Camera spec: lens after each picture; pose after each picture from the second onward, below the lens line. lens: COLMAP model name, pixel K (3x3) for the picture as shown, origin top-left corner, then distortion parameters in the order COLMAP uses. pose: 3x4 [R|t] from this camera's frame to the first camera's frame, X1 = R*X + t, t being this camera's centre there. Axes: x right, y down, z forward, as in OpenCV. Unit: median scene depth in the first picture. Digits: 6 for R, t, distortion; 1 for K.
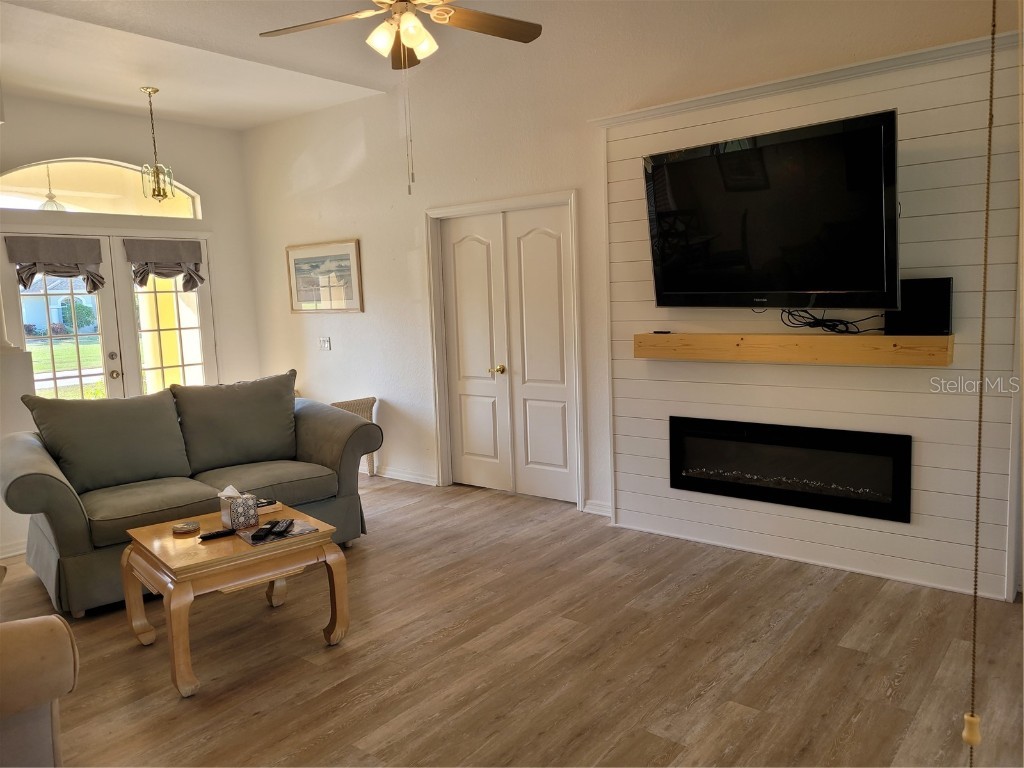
lens RADIAL K [[775.2, 0, 508.1], [0, 775.2, 383.1], [0, 0, 1]] dist [0.008387, 0.000823]
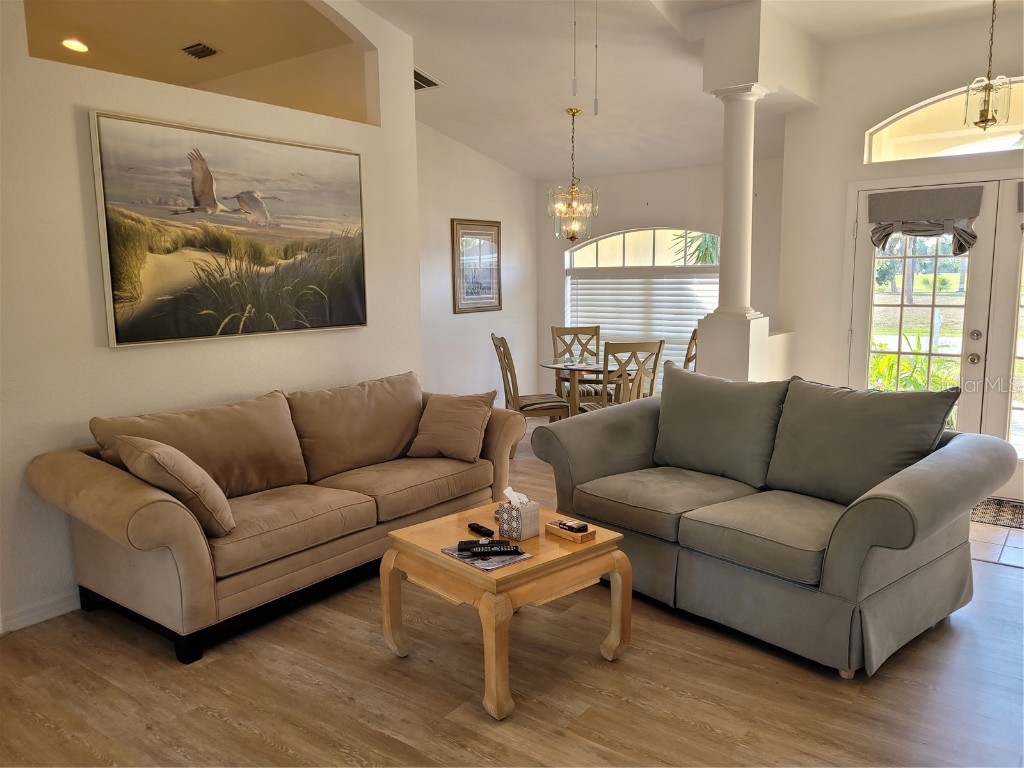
lens RADIAL K [[775.2, 0, 508.1], [0, 775.2, 383.1], [0, 0, 1]] dist [0.008387, 0.000823]
pose [[0.039946, 0.165655, -0.985374, 0.278170], [-0.103523, 0.981541, 0.160814, -0.069970], [0.993825, 0.095585, 0.056358, 0.525690]]
